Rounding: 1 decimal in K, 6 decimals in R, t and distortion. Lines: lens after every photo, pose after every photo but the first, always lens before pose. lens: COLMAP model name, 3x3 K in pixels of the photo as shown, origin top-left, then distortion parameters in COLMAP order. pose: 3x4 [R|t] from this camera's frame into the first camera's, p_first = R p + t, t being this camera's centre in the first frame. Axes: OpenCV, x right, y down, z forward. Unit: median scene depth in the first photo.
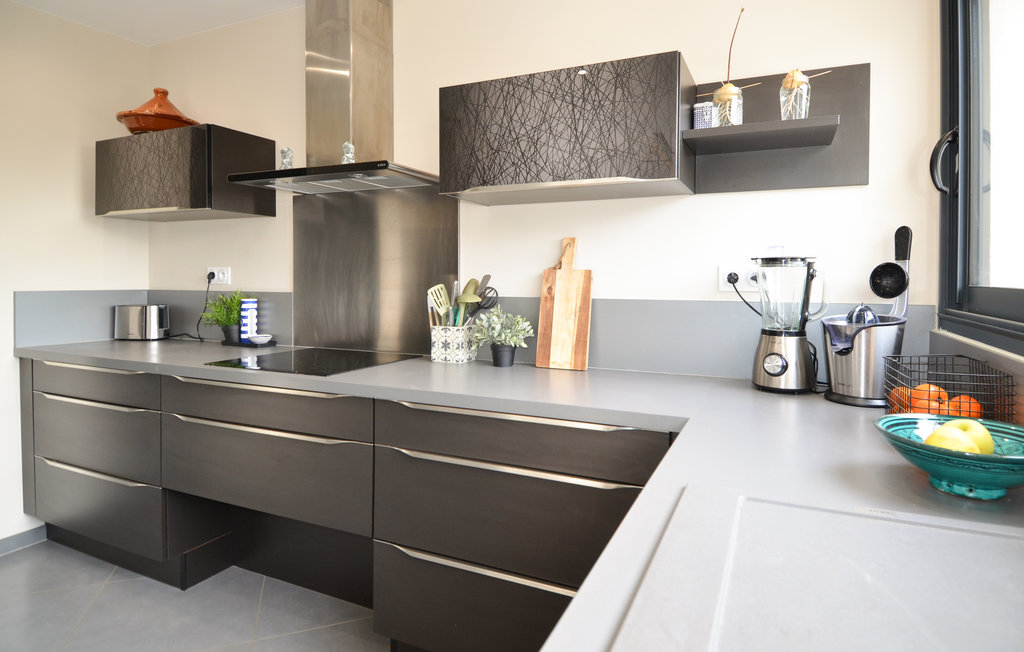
lens RADIAL K [[568.8, 0, 516.4], [0, 568.8, 286.8], [0, 0, 1]] dist [0.000919, -0.000850]
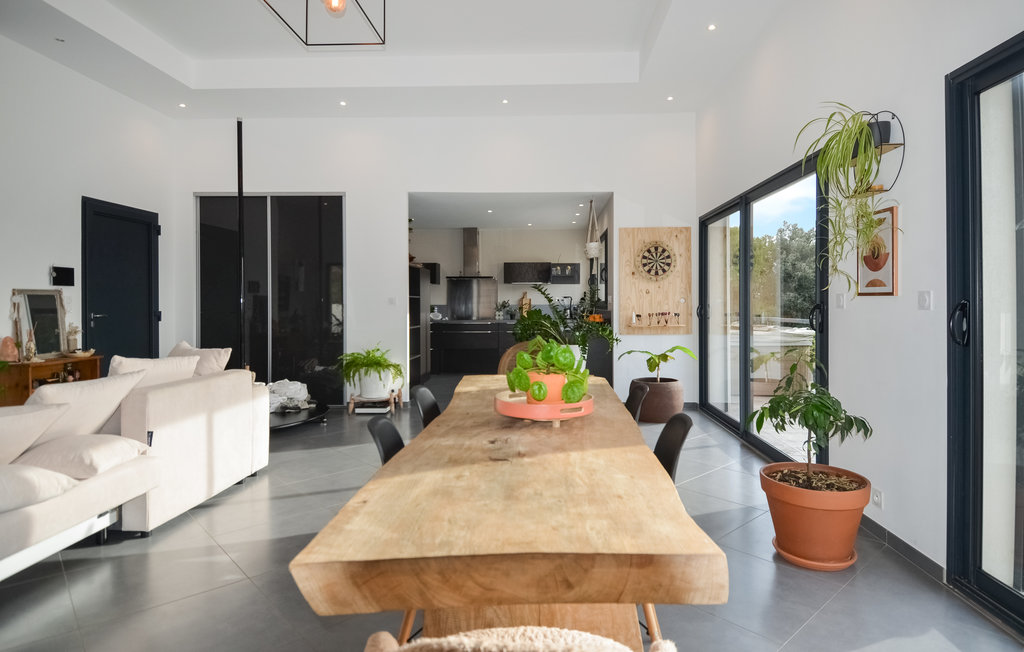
lens RADIAL K [[583.3, 0, 513.7], [0, 583.3, 300.7], [0, 0, 1]] dist [-0.000906, 0.000004]
pose [[0.925274, -0.003933, 0.379278, -2.274117], [0.012420, 0.999724, -0.019932, 0.103580], [-0.379095, 0.023153, 0.925068, -4.265679]]
